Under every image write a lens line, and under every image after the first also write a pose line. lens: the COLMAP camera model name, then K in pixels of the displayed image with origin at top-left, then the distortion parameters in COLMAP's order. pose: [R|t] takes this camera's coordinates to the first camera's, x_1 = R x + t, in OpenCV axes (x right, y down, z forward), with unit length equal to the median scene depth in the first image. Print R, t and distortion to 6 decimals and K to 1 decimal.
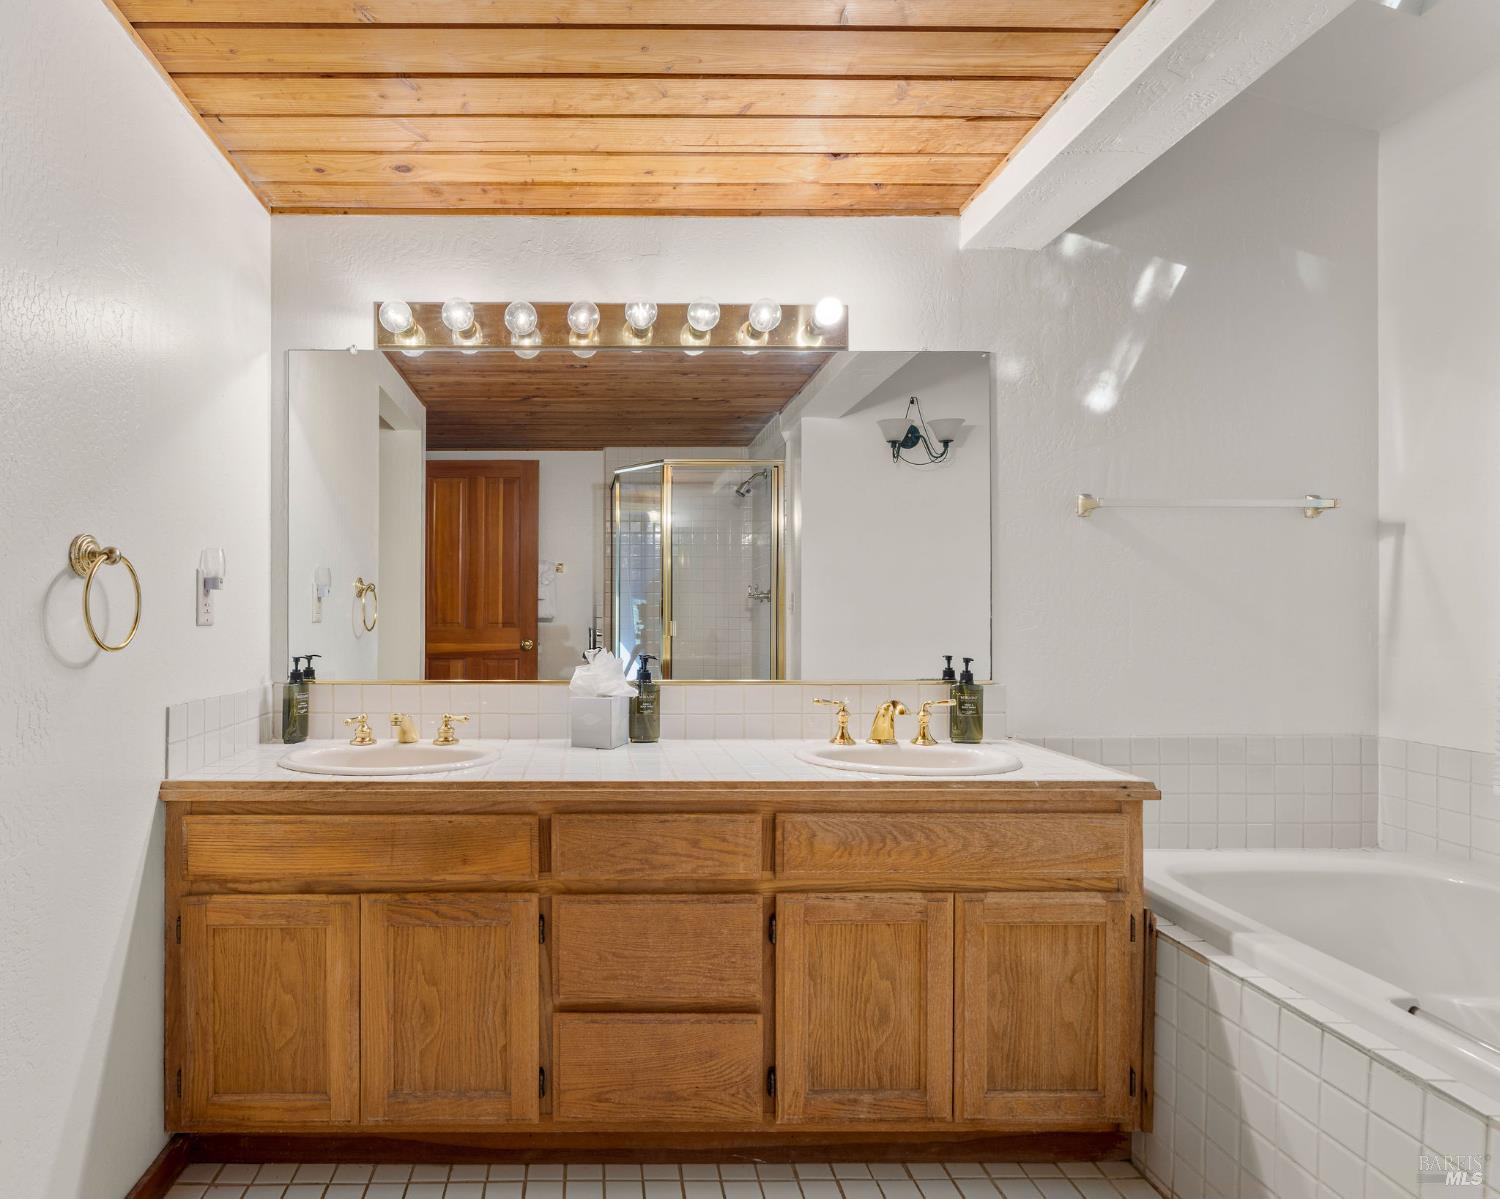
lens RADIAL K [[869.0, 0, 744.6], [0, 869.0, 610.0], [0, 0, 1]] dist [0.005804, 0.001397]
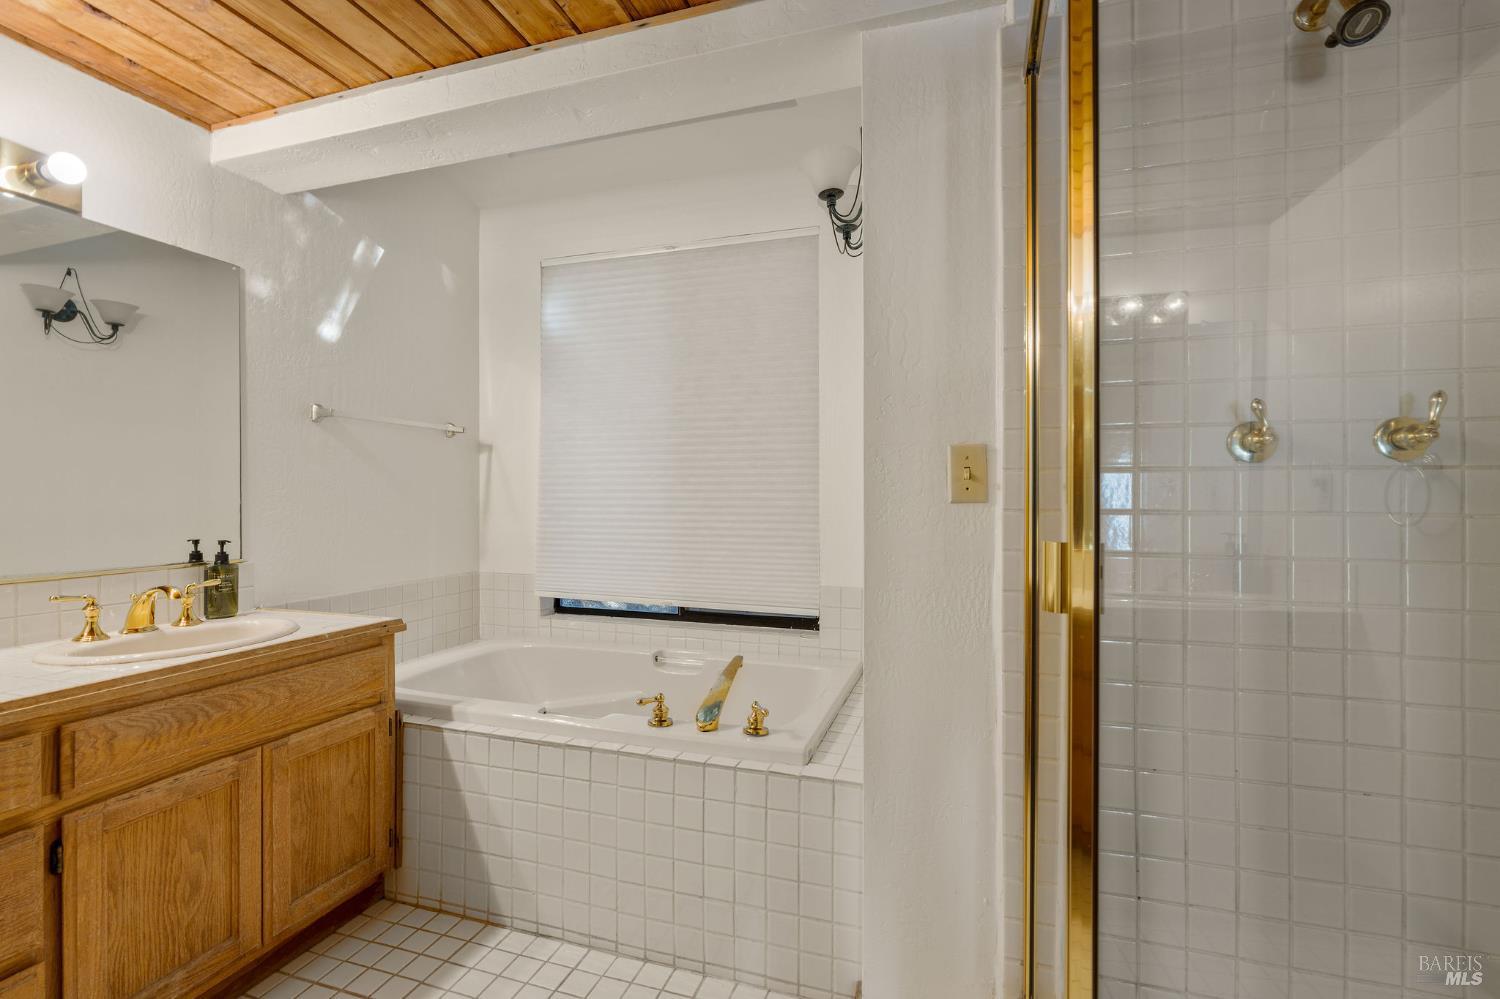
lens RADIAL K [[686.2, 0, 745.0], [0, 686.2, 494.0], [0, 0, 1]] dist [-0.007177, 0.001997]
pose [[0.321597, 0.002092, 0.946874, -0.398823], [-0.000378, 0.999998, -0.002081, -0.001630], [-0.946877, 0.000311, 0.321597, 0.115478]]
